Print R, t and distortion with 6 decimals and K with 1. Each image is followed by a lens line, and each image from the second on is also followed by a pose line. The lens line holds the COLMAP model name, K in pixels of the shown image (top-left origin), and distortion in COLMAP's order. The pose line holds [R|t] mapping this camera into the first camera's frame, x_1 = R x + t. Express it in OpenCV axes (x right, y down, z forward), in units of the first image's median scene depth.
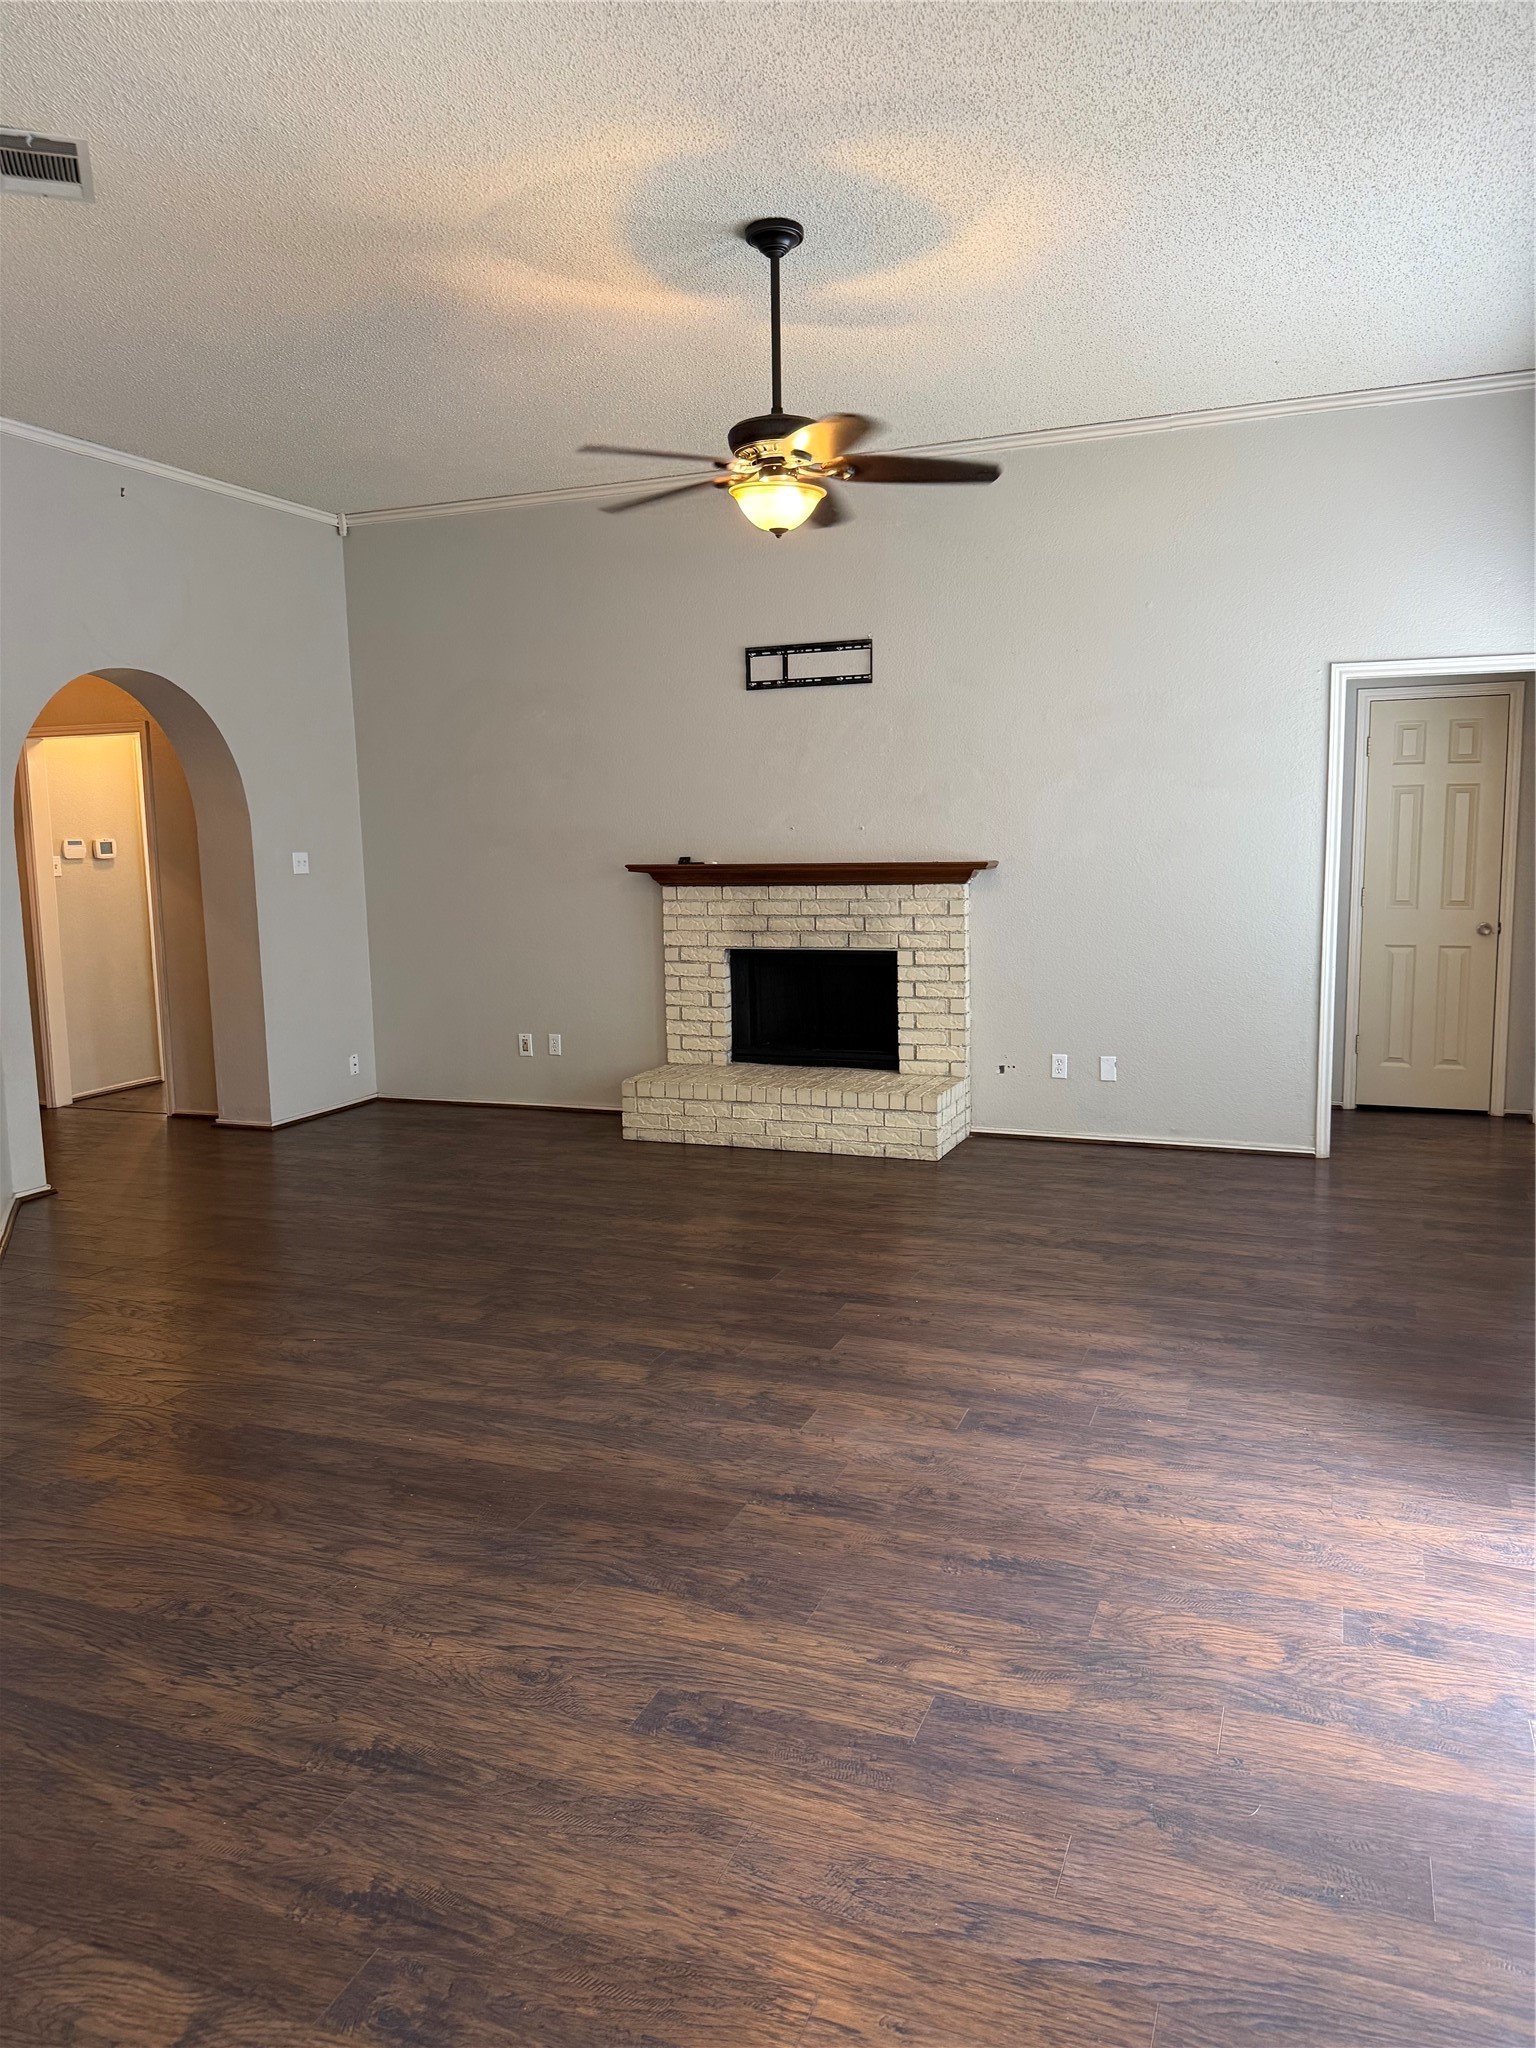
lens RADIAL K [[1470.6, 0, 762.2], [0, 1470.6, 1017.2], [0, 0, 1]] dist [0.075773, -0.084257]
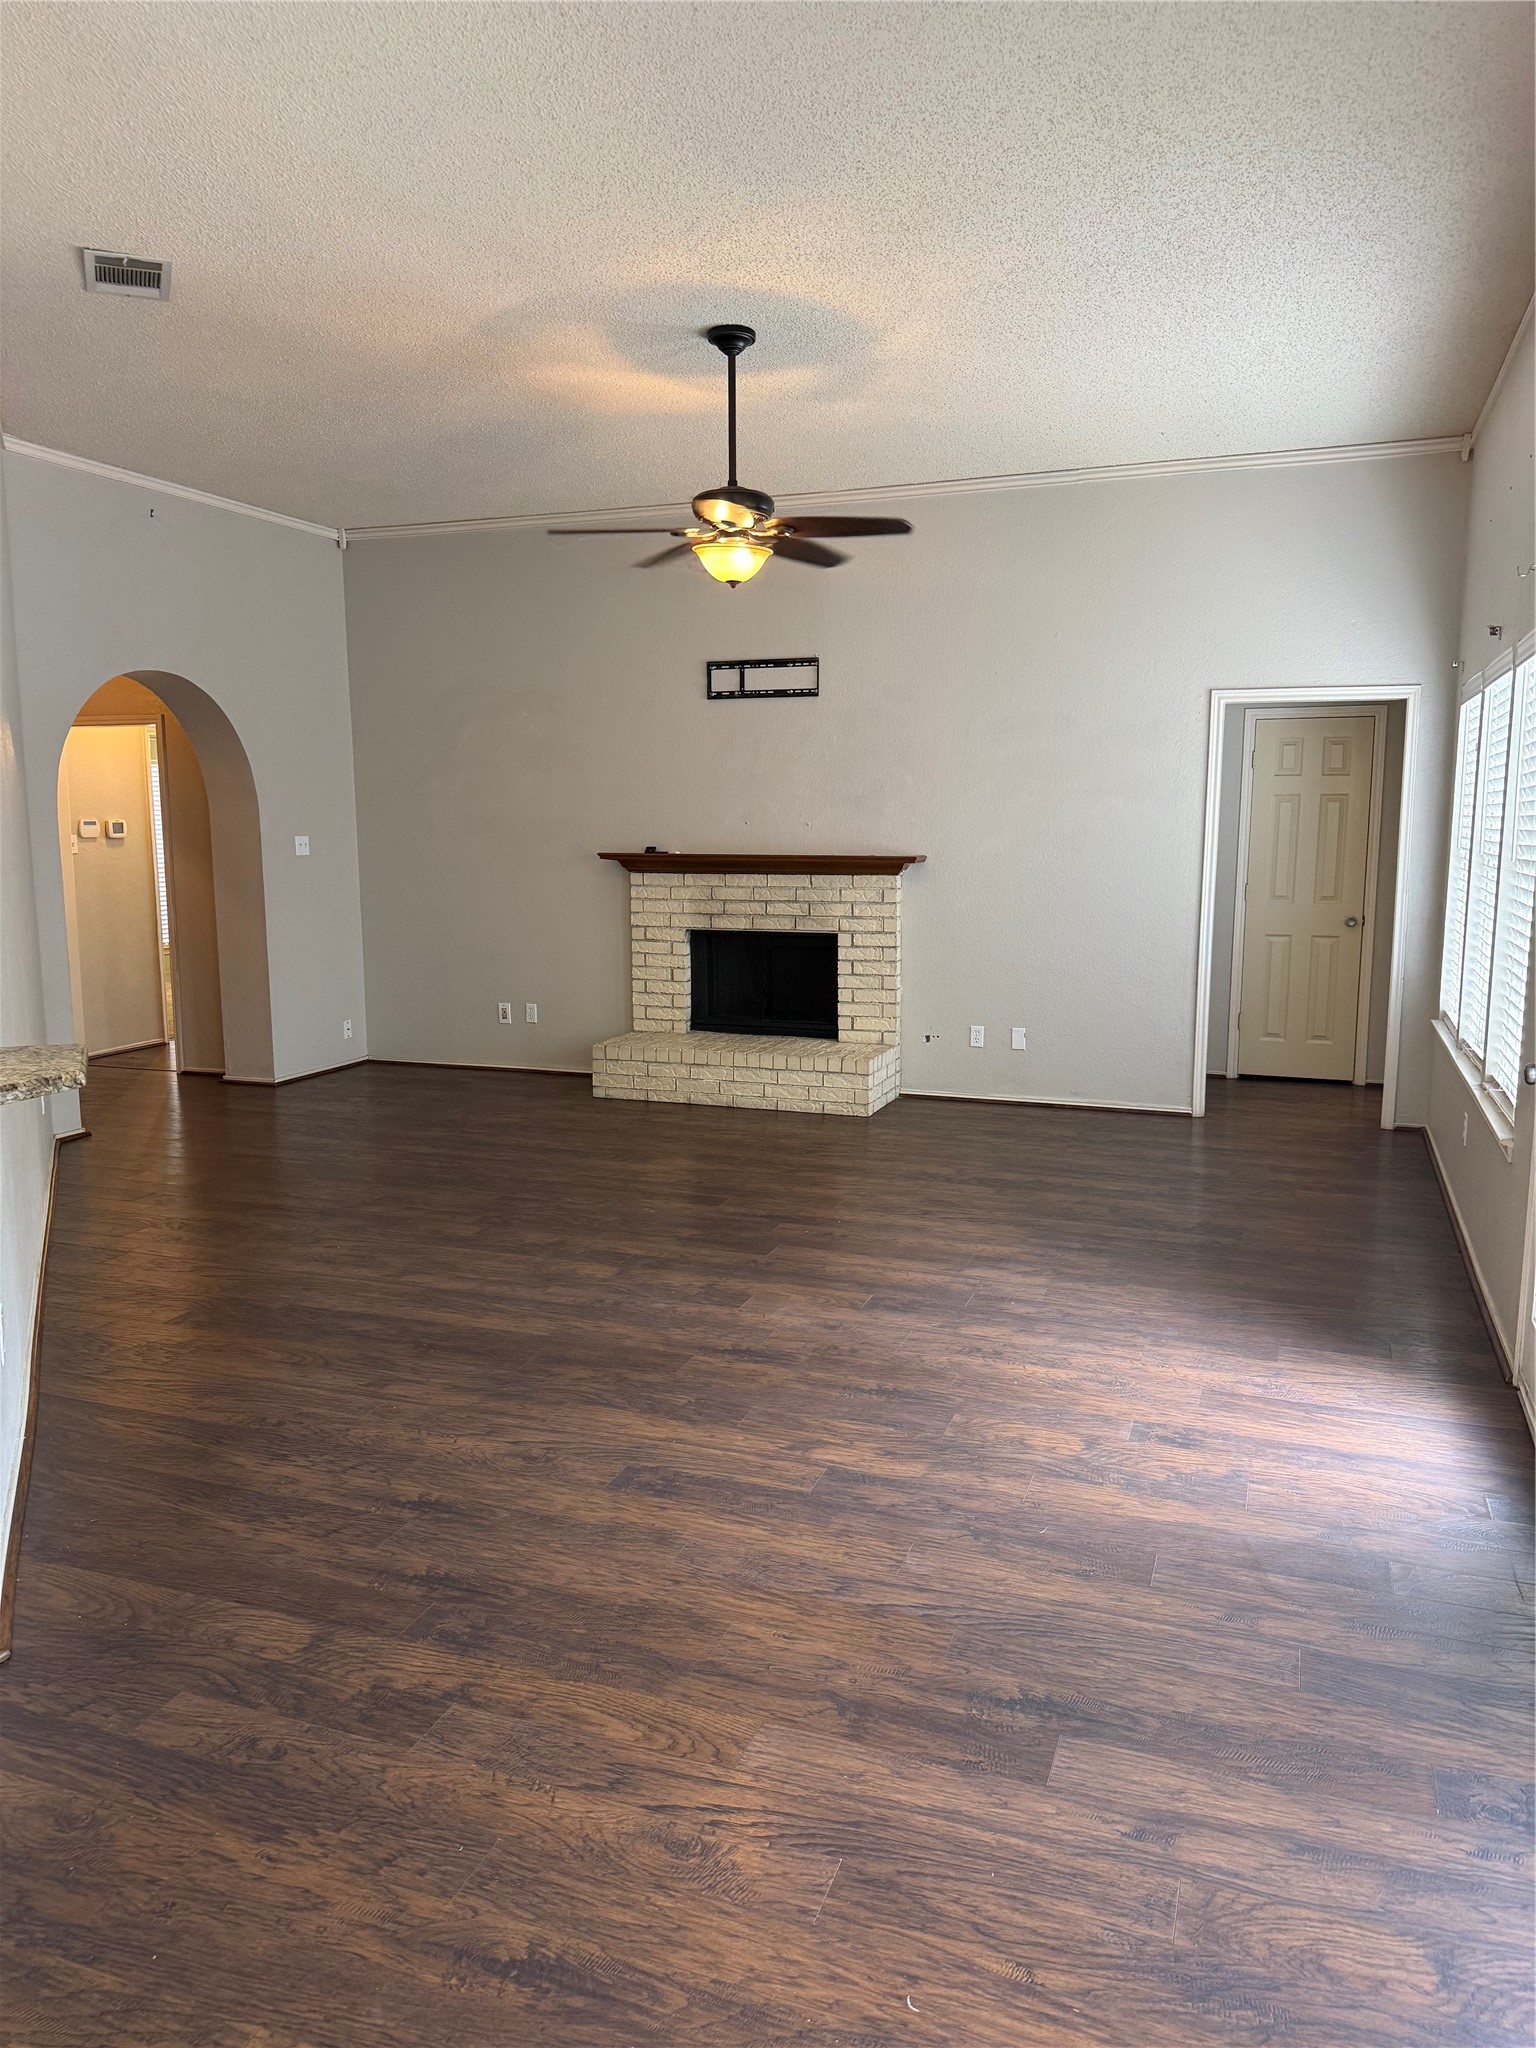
lens RADIAL K [[1470.6, 0, 773.2], [0, 1470.6, 1025.9], [0, 0, 1]] dist [0.075773, -0.084257]
pose [[0.999382, 0.012771, 0.032739, 0.005870], [-0.013324, 0.999772, 0.016707, 0.008108], [-0.032518, -0.017133, 0.999324, -0.132454]]
